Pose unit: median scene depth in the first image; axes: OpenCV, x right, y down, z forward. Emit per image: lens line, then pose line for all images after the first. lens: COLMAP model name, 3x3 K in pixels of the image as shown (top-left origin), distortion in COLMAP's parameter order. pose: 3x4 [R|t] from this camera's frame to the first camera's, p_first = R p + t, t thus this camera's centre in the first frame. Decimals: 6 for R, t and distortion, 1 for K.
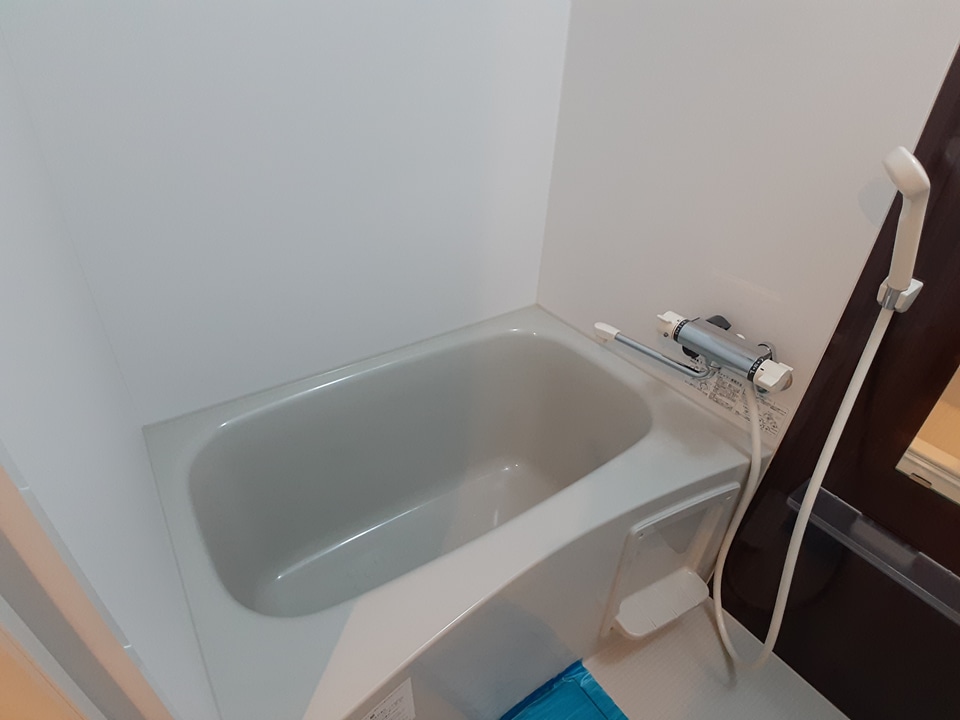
lens RADIAL K [[513.0, 0, 454.8], [0, 513.0, 360.2], [0, 0, 1]] dist [-0.078942, 0.010536]
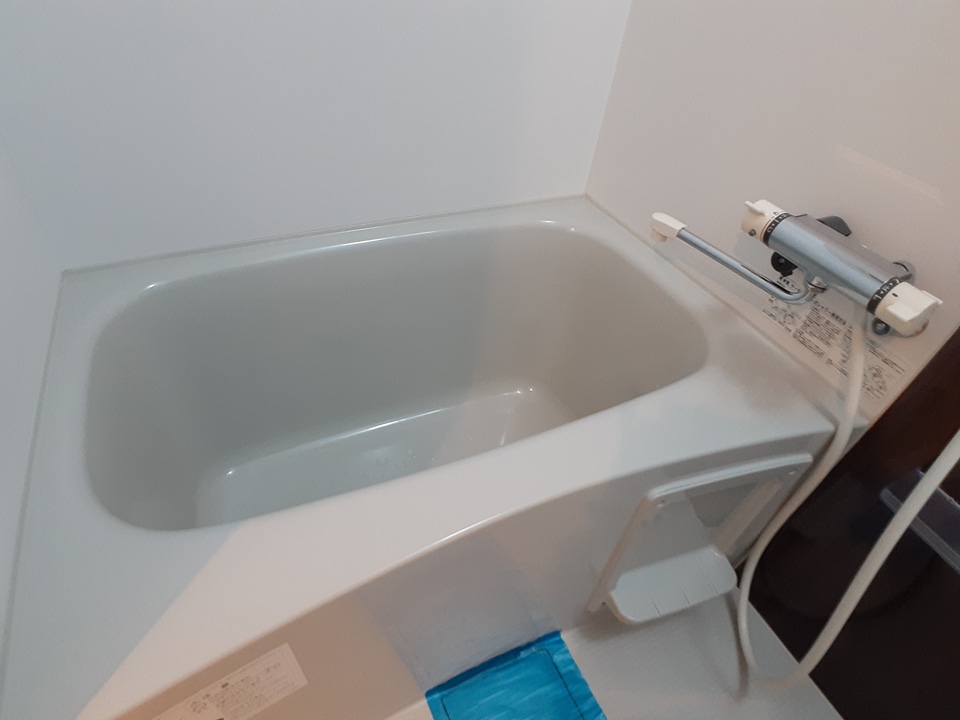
lens RADIAL K [[513.0, 0, 454.8], [0, 513.0, 360.2], [0, 0, 1]] dist [-0.078942, 0.010536]
pose [[0.985302, 0.146792, -0.087362, 0.095823], [-0.131797, 0.978620, 0.157898, 0.063229], [0.108673, -0.144063, 0.983583, 0.248438]]
